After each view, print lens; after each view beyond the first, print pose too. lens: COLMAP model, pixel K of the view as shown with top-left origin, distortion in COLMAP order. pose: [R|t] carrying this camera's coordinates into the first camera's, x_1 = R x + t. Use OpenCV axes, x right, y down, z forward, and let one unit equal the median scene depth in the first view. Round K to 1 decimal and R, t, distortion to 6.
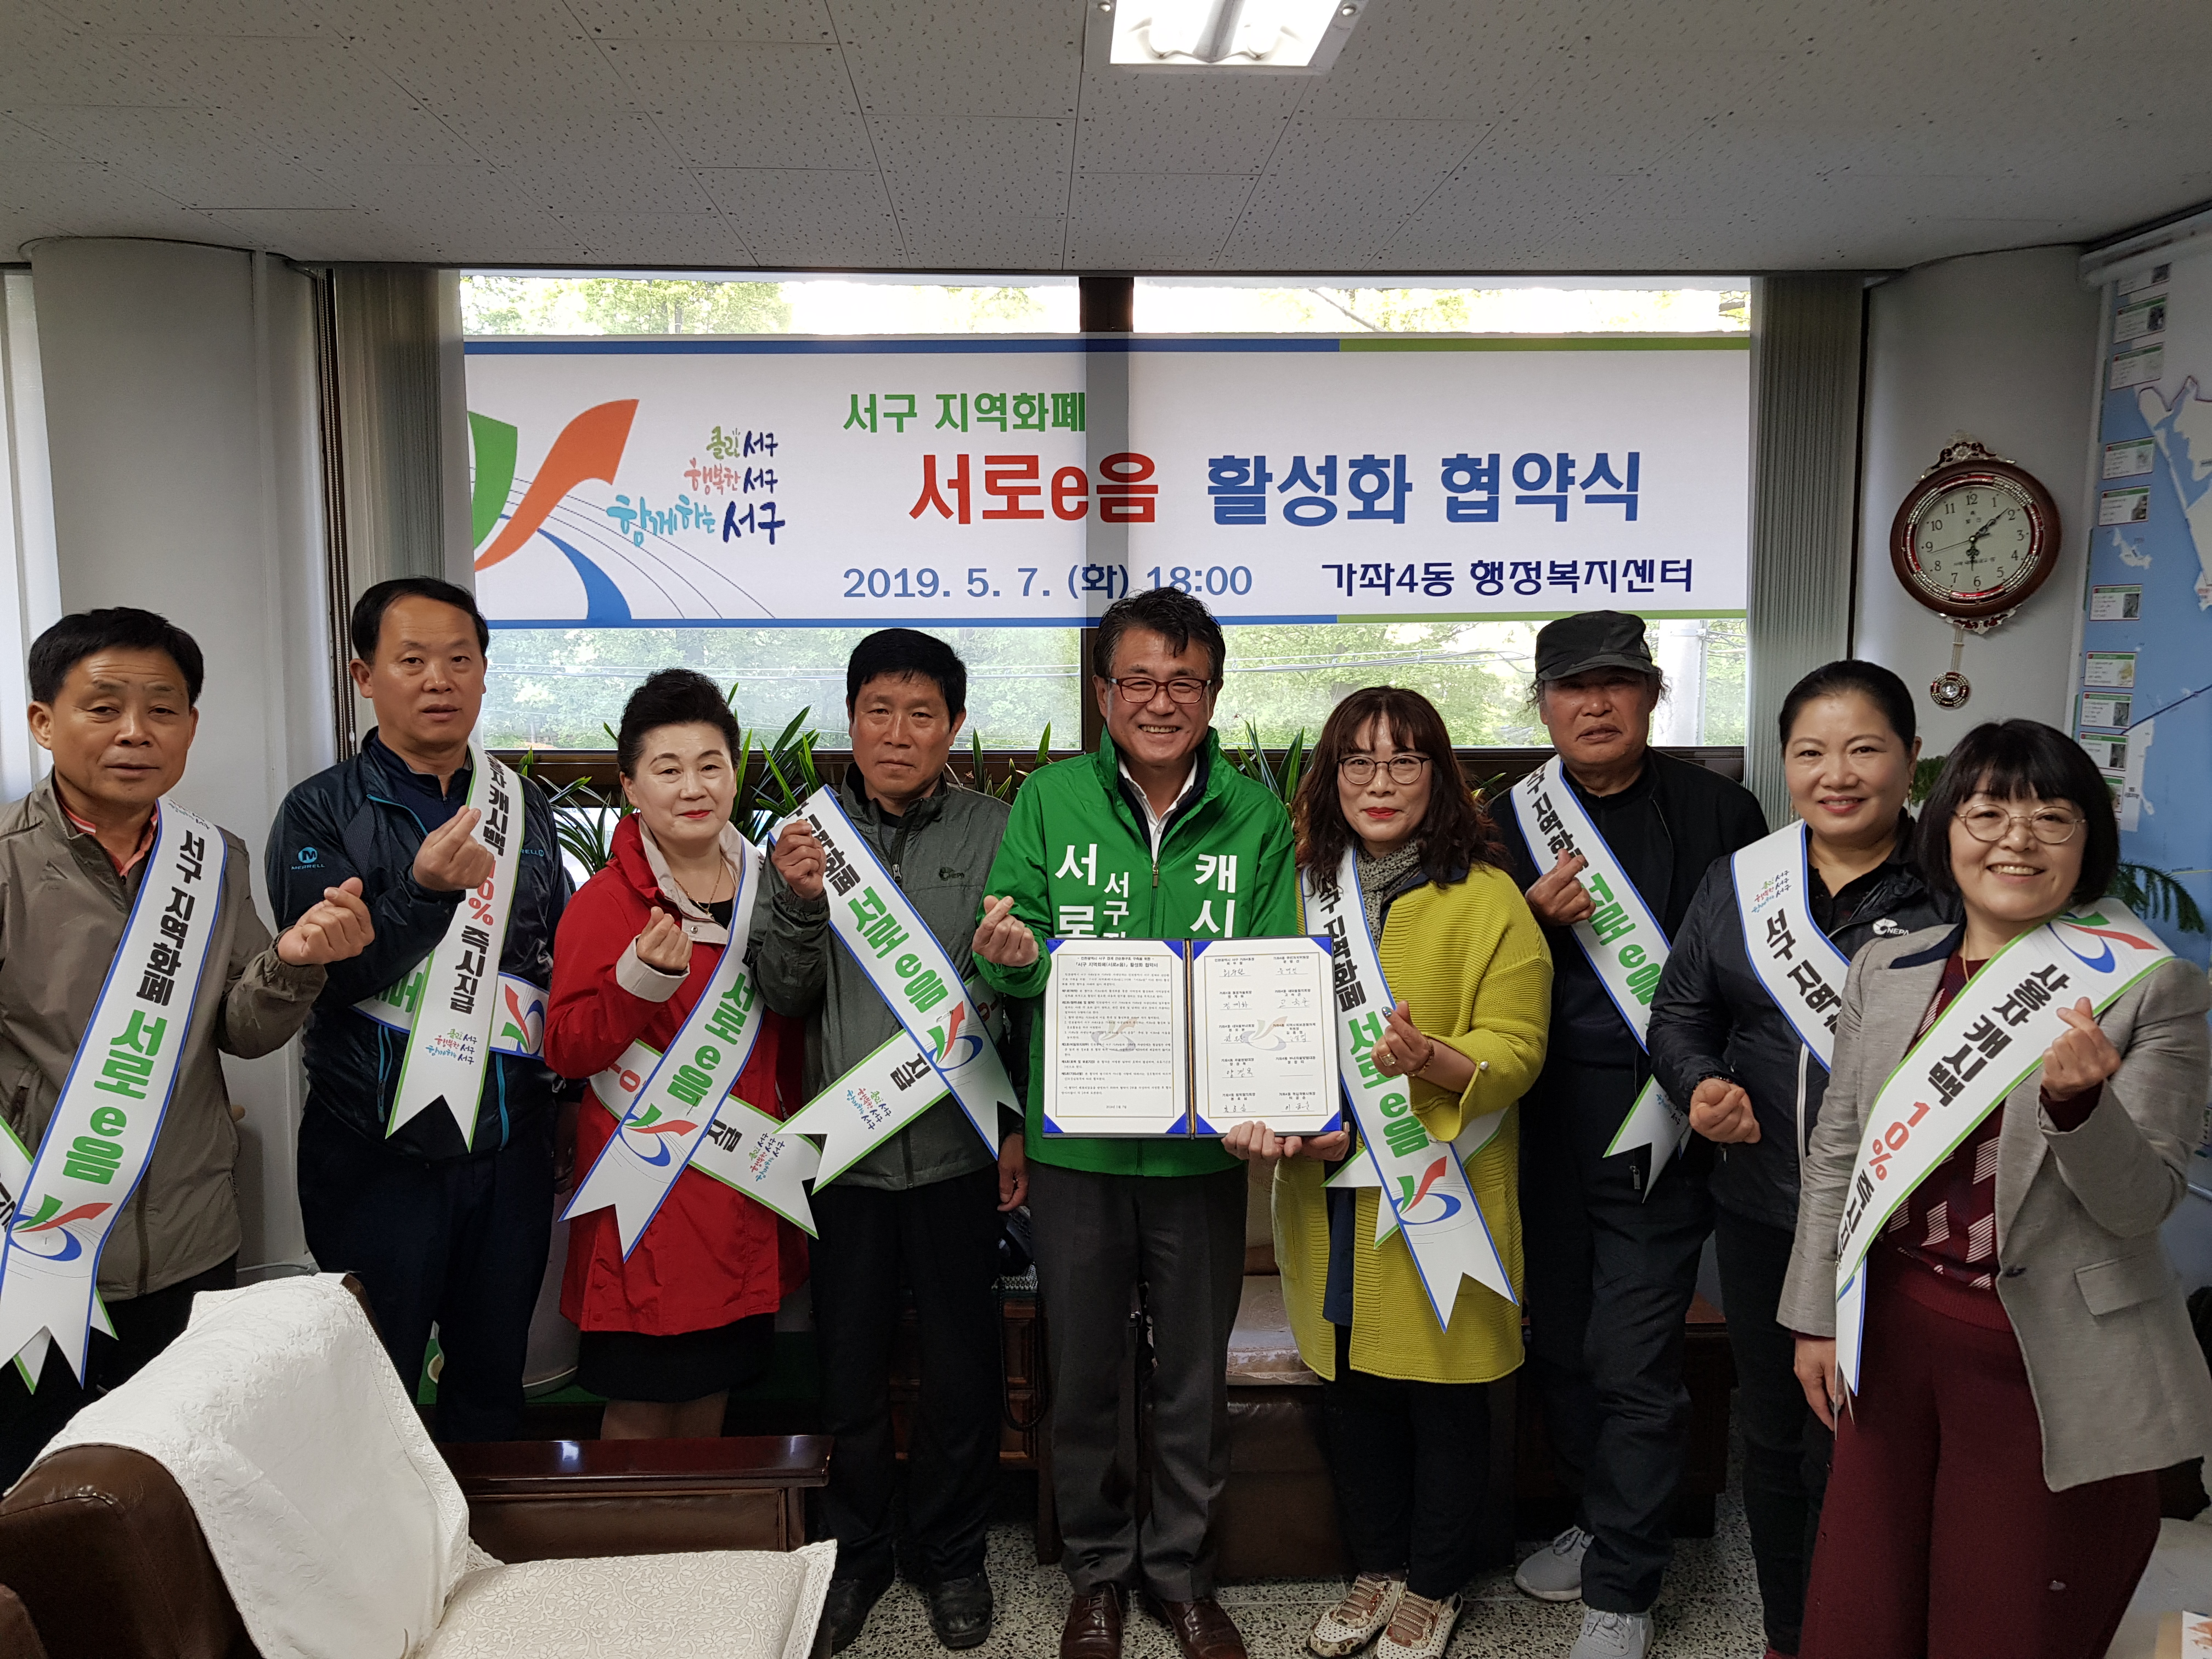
lens RADIAL K [[1945.3, 0, 1106.0], [0, 1945.3, 829.5], [0, 0, 1]] dist [0.058214, -0.105210]
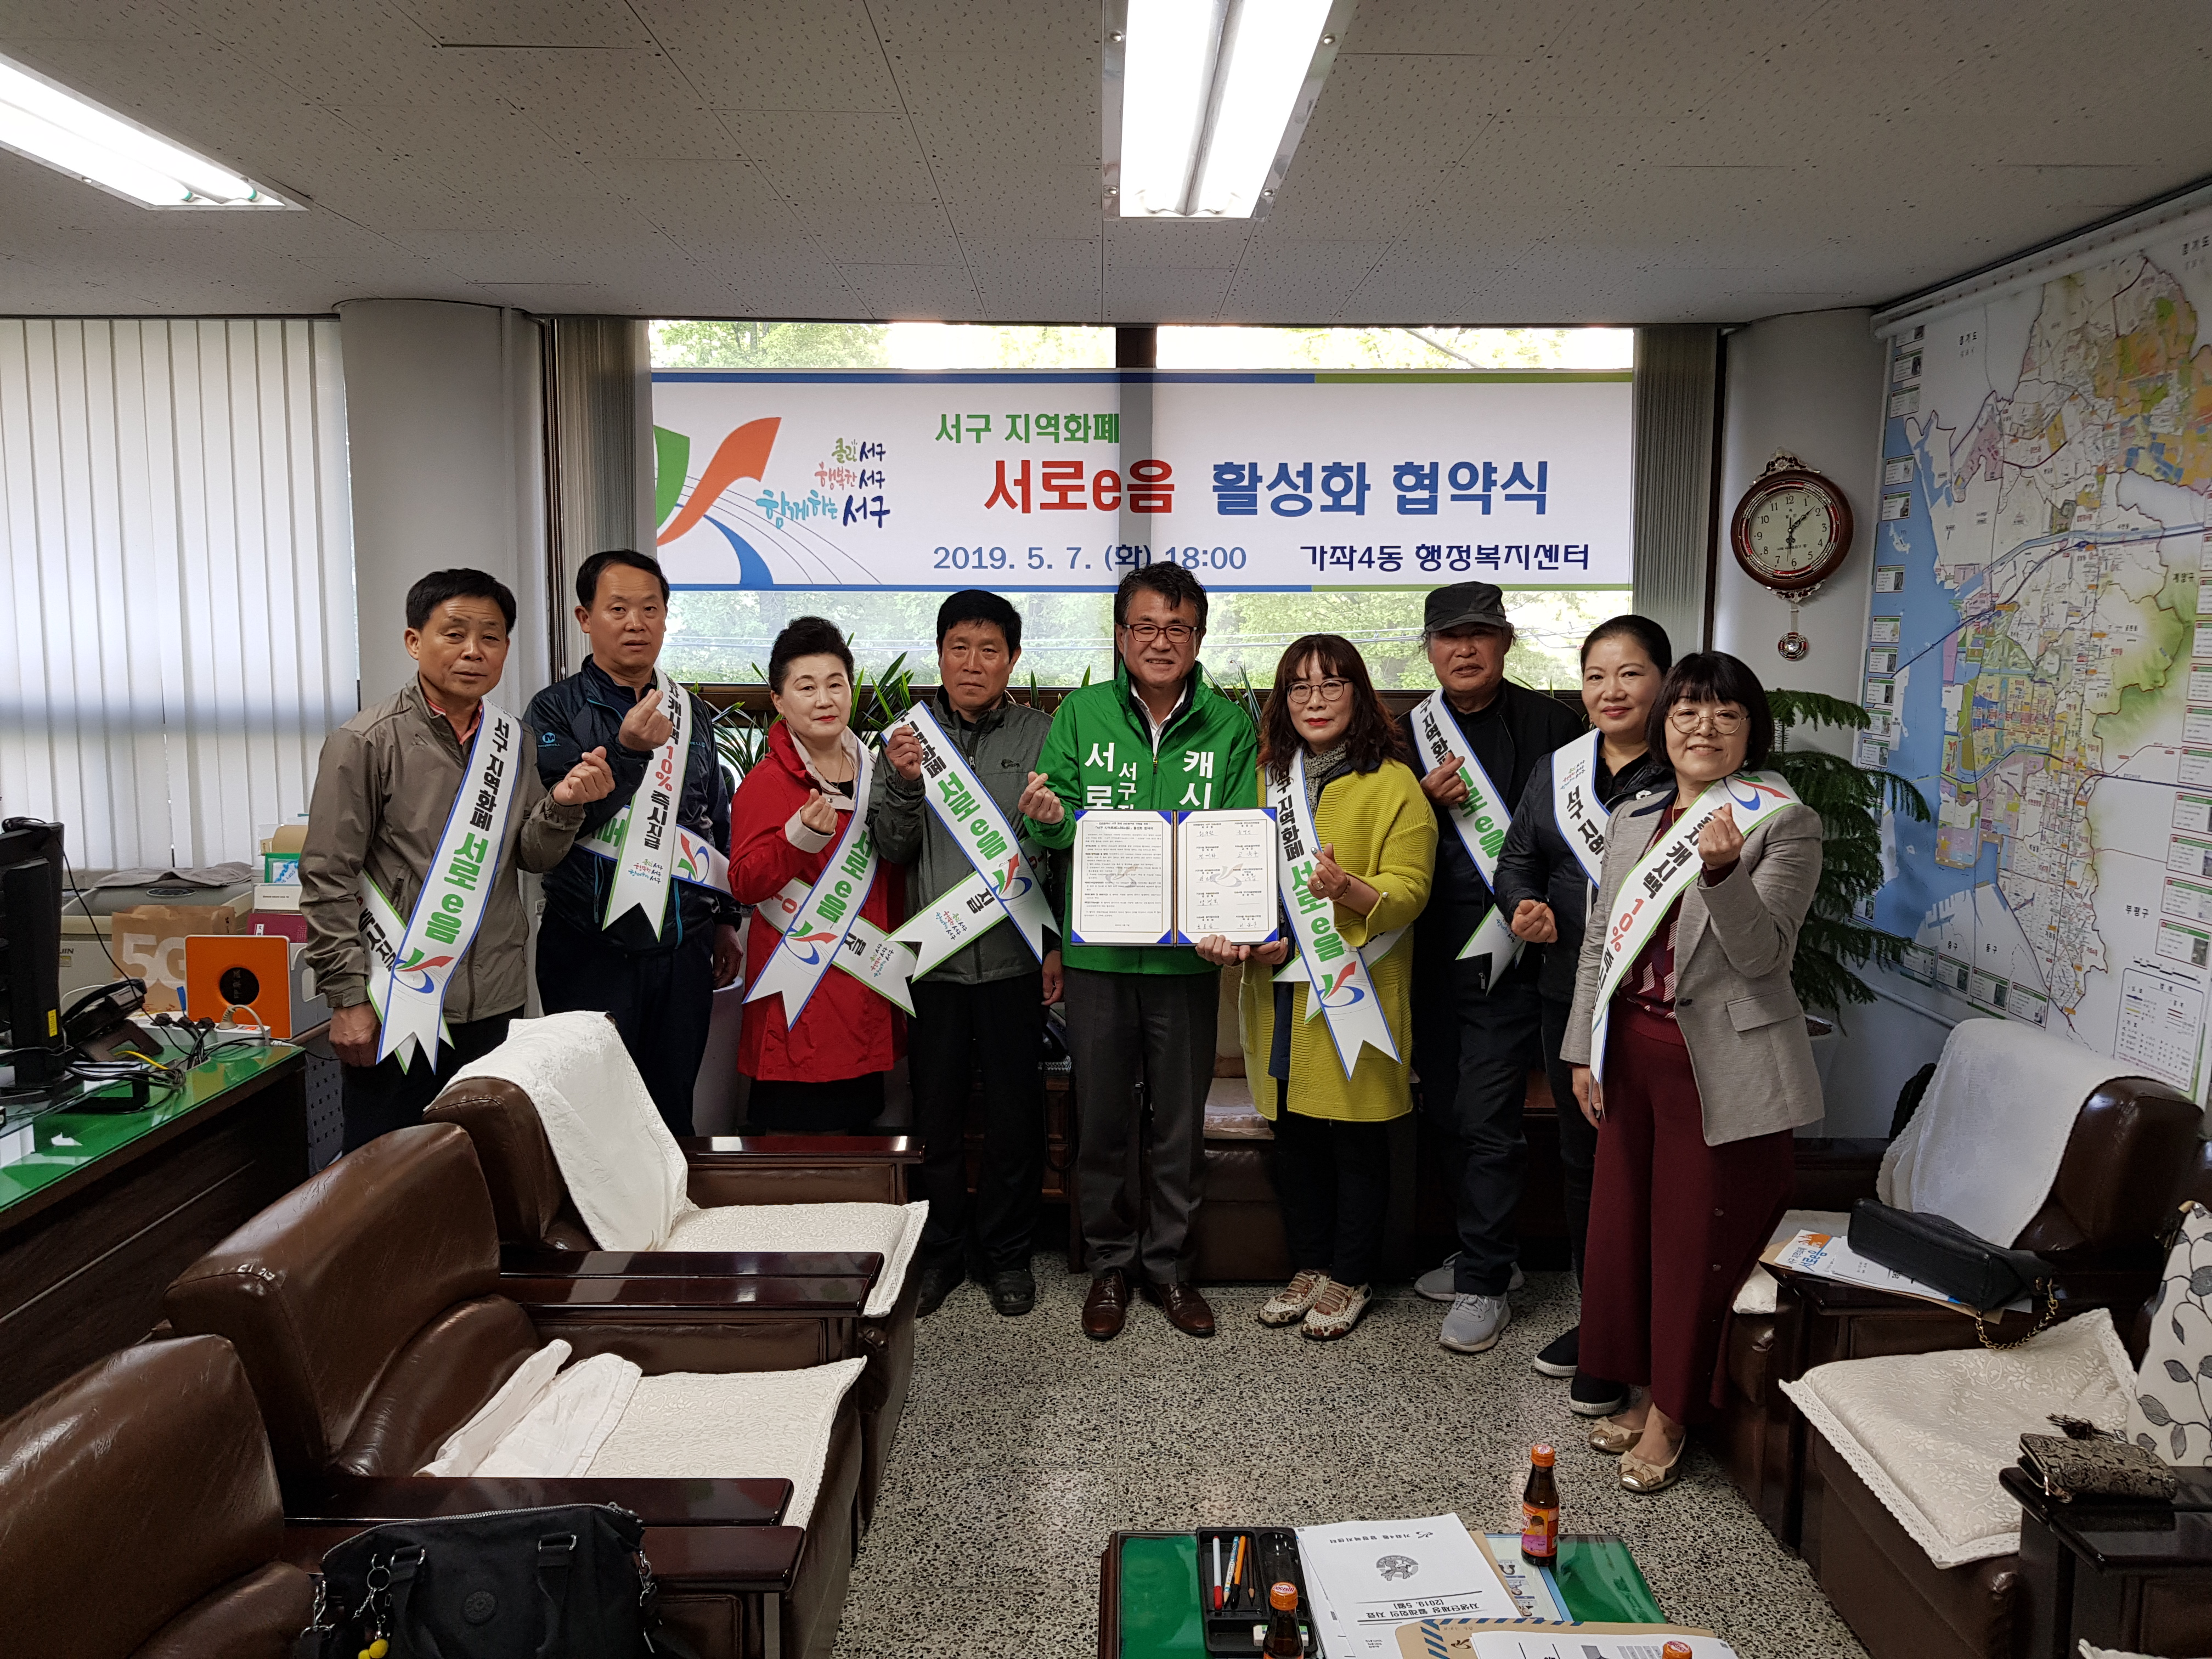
lens RADIAL K [[1945.3, 0, 1106.0], [0, 1945.3, 829.5], [0, 0, 1]] dist [0.058214, -0.105210]
pose [[0.999280, 0.012914, -0.035676, 0.034413], [-0.012615, 0.999883, 0.008596, 0.049604], [0.035783, -0.008140, 0.999326, -0.349157]]
